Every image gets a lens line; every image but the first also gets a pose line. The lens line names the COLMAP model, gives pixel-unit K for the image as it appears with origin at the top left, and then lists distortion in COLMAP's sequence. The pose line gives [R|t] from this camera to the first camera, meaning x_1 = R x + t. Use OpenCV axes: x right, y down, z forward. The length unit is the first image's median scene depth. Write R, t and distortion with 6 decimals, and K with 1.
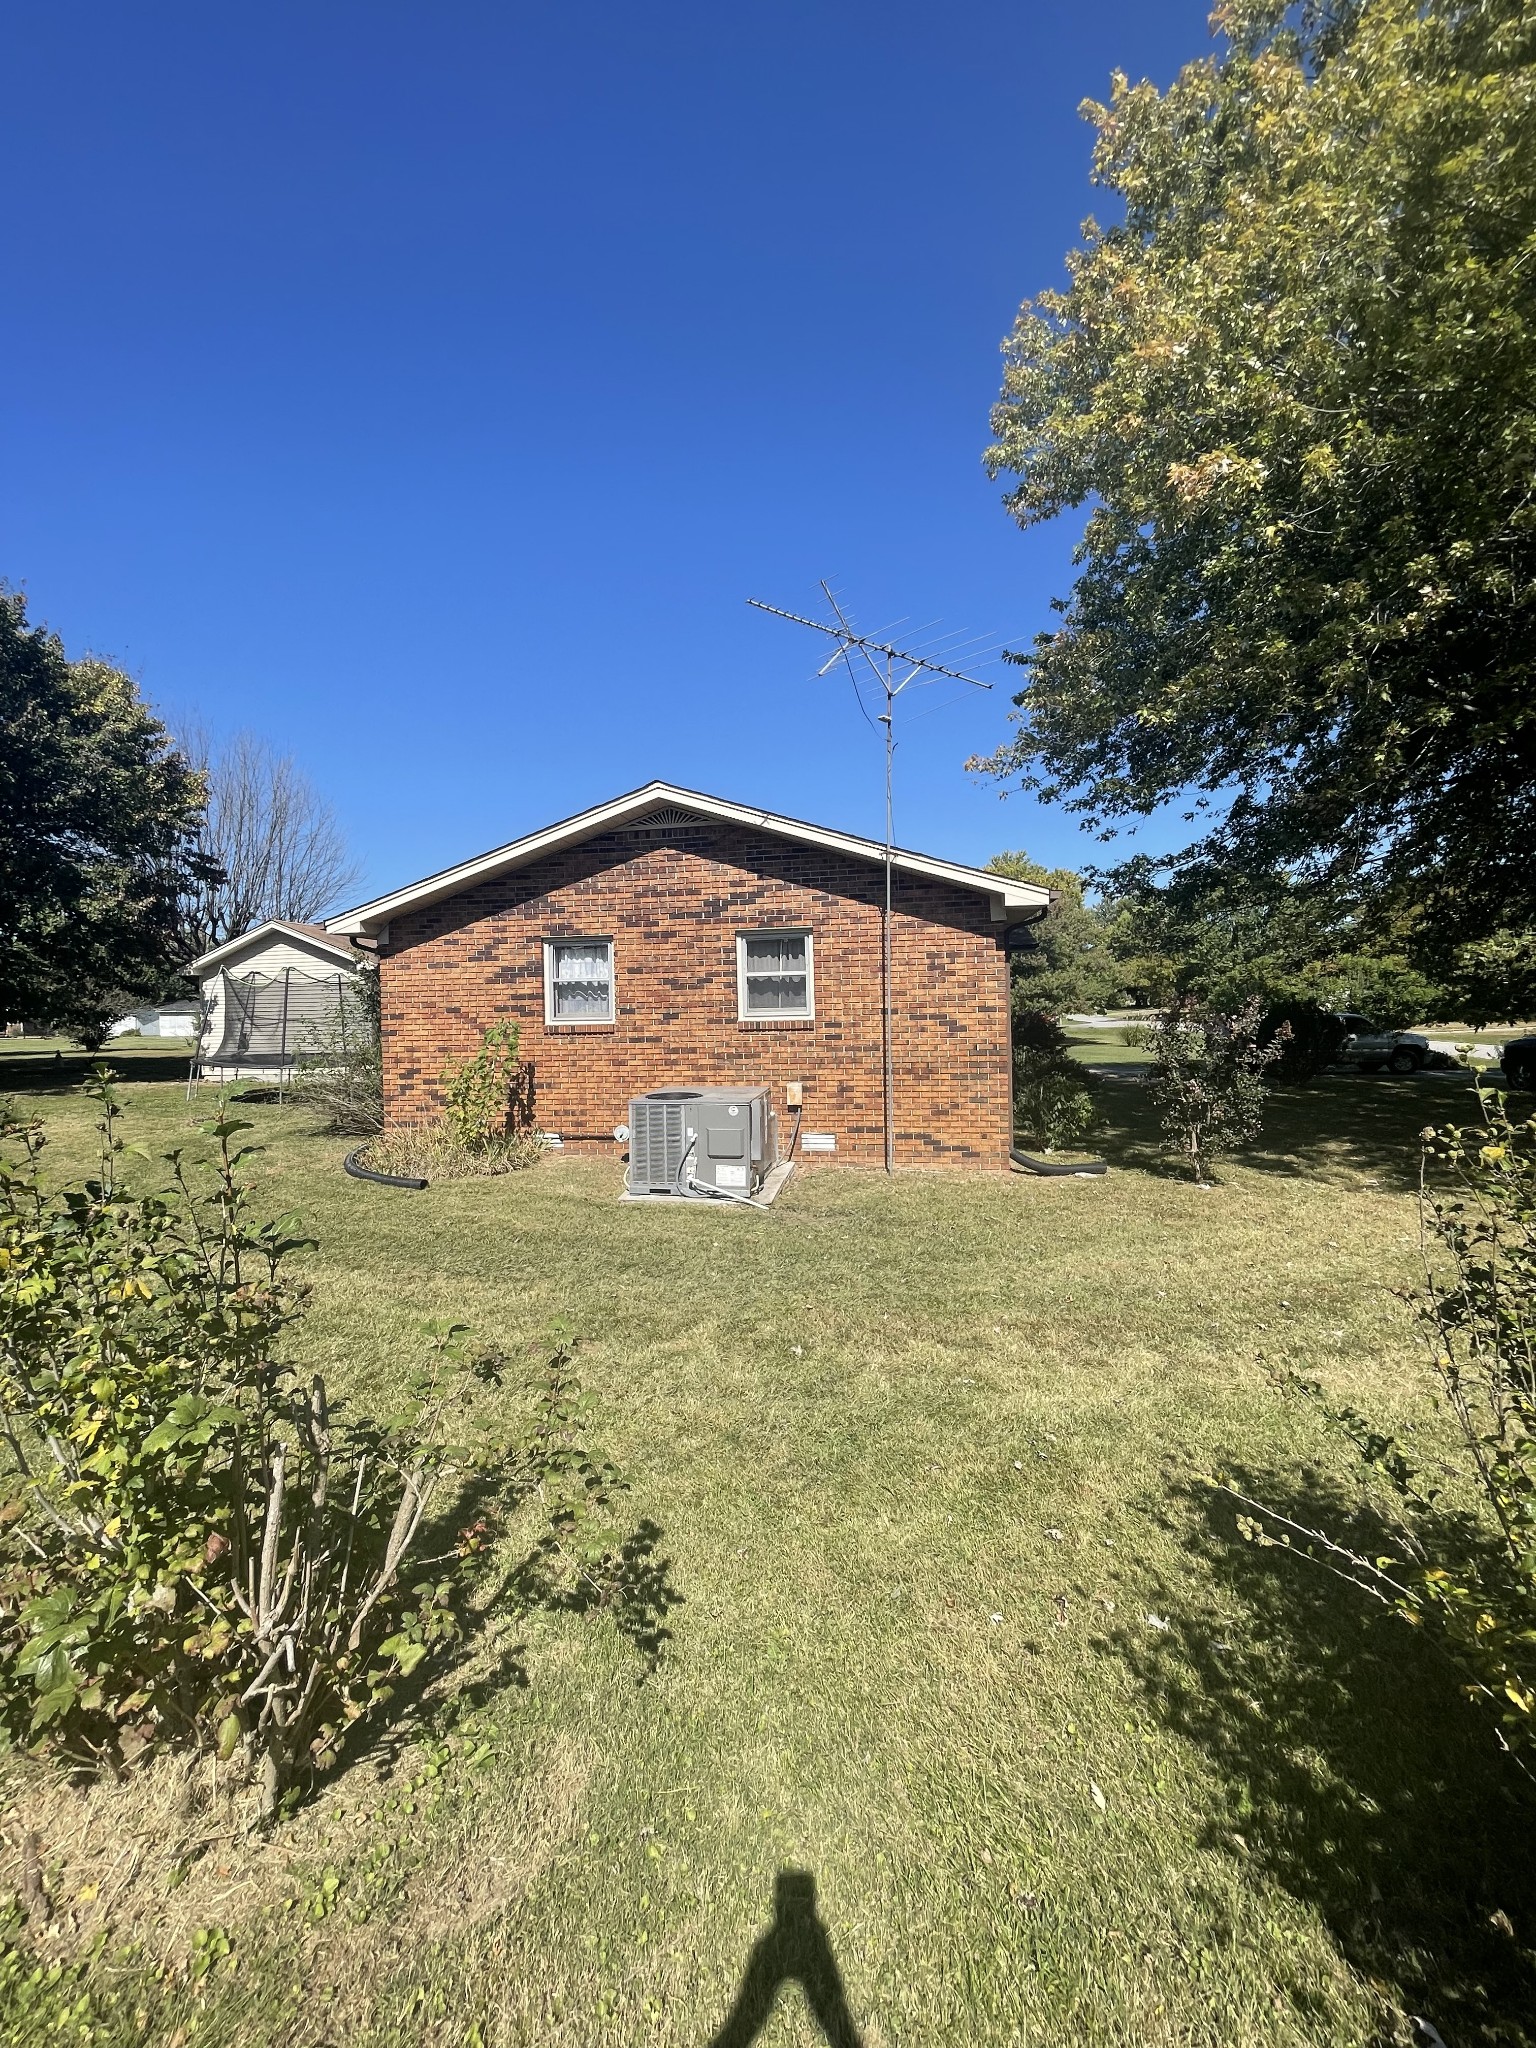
lens RADIAL K [[826.0, 0, 768.0], [0, 826.0, 1024.0], [0, 0, 1]] dist [0.006665, -0.004635]
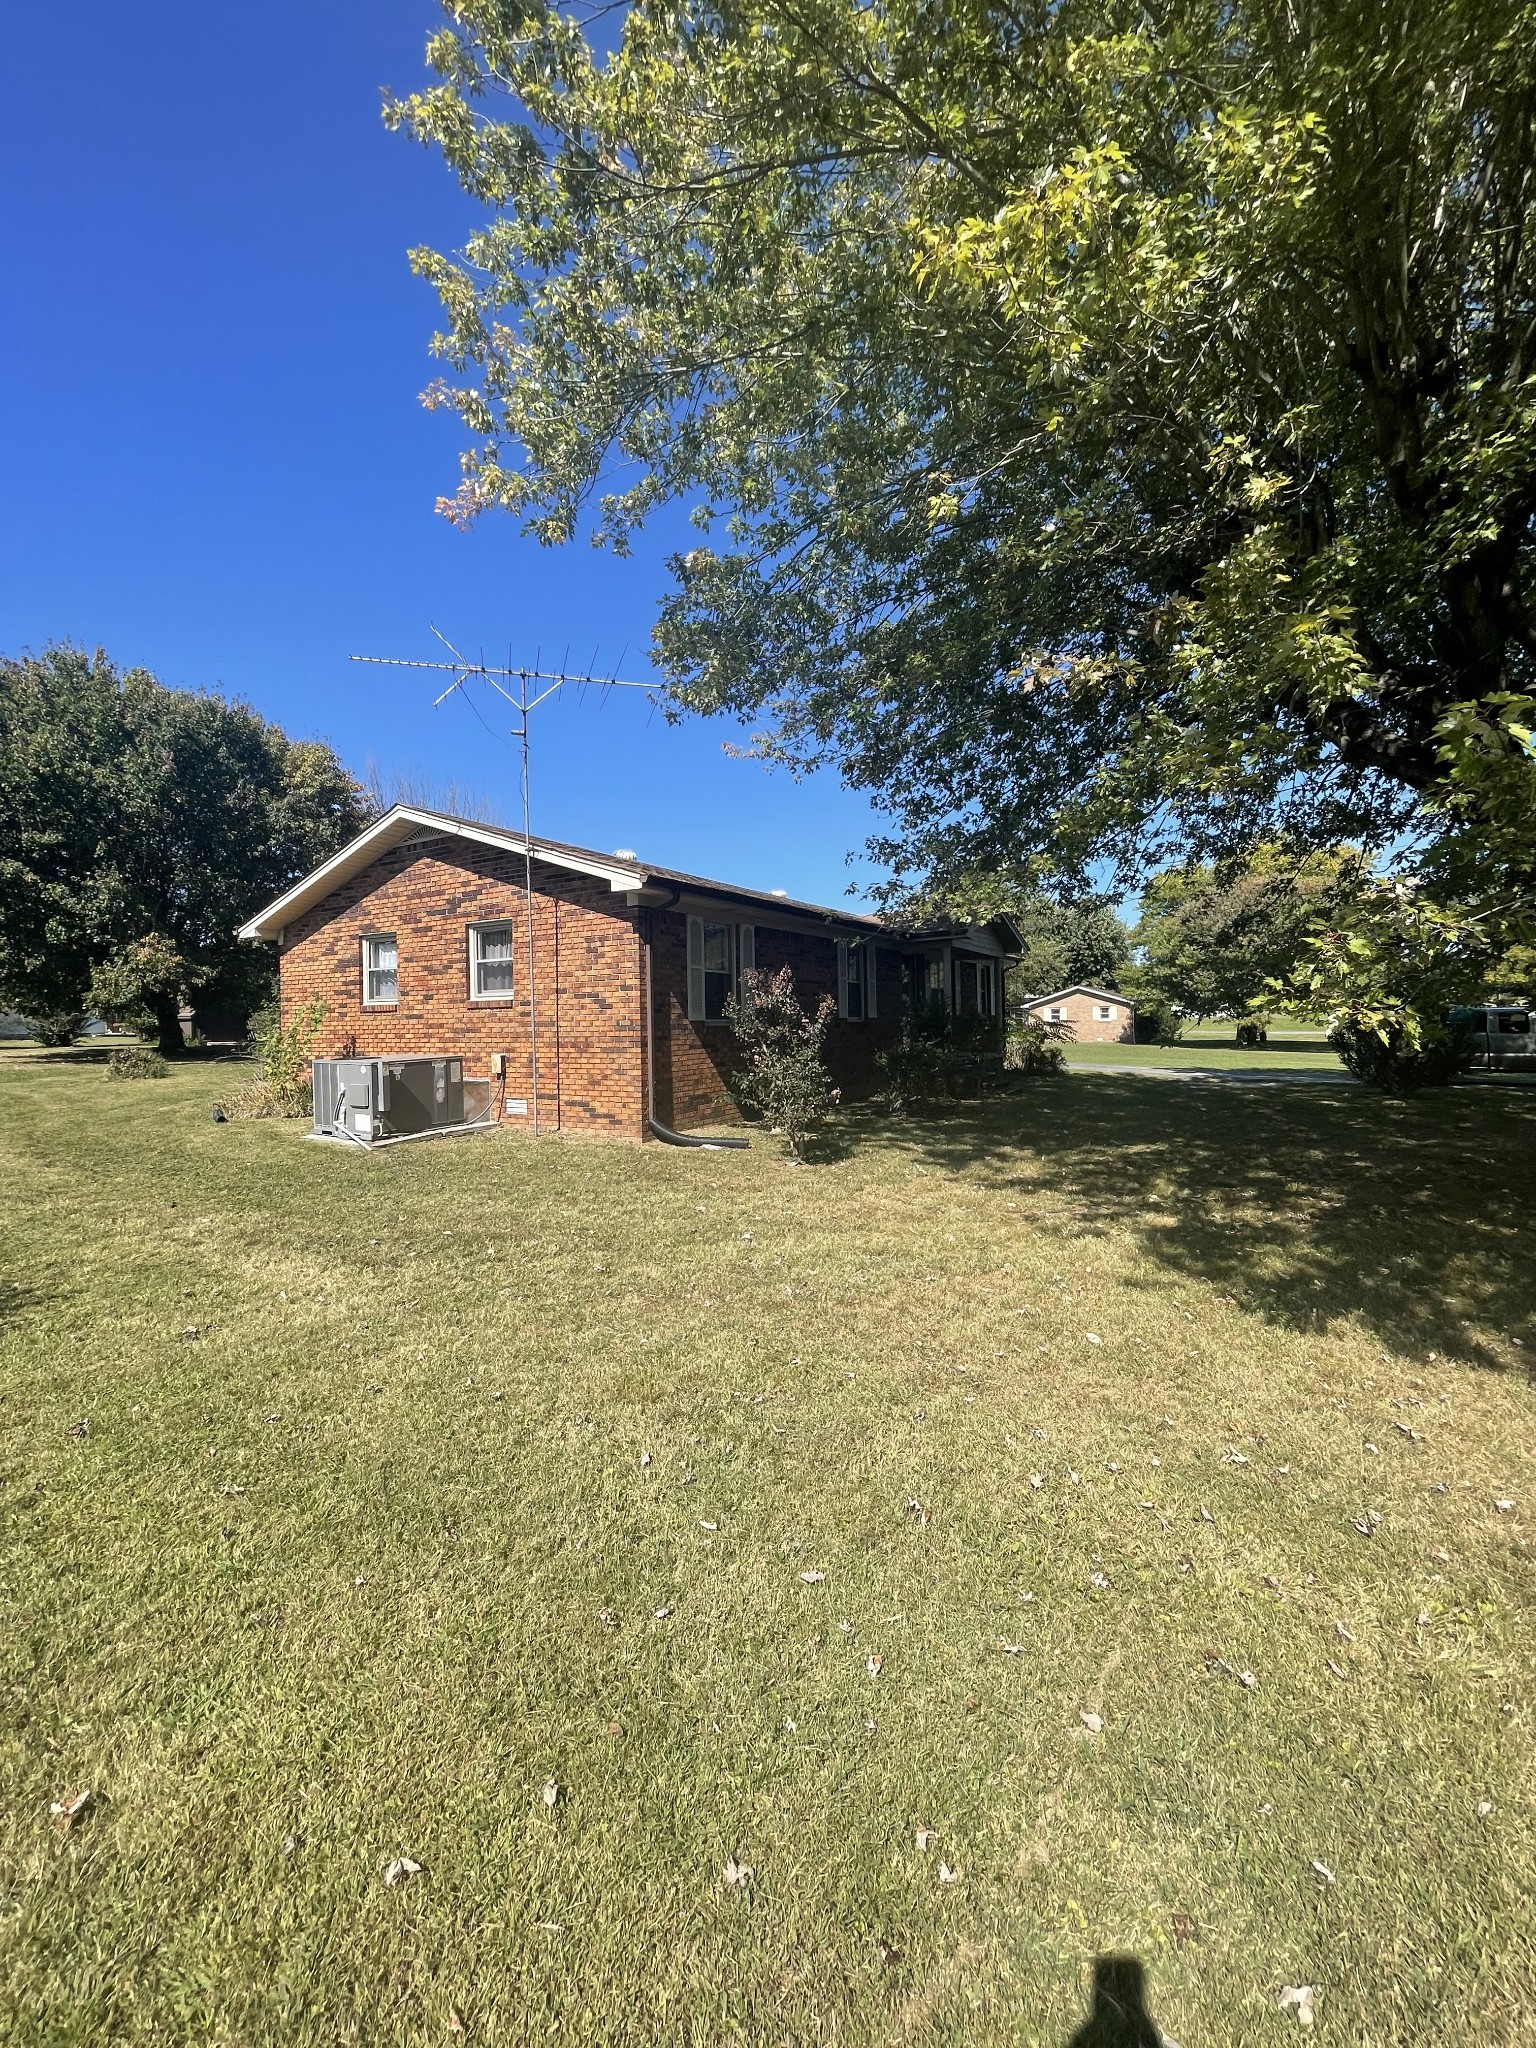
lens RADIAL K [[826.0, 0, 768.0], [0, 826.0, 1024.0], [0, 0, 1]] dist [0.006665, -0.004635]
pose [[0.934966, 0.007051, -0.354668, 0.780886], [-0.010802, 0.999905, -0.008598, 0.034795], [0.354574, 0.011870, 0.934953, 0.053720]]
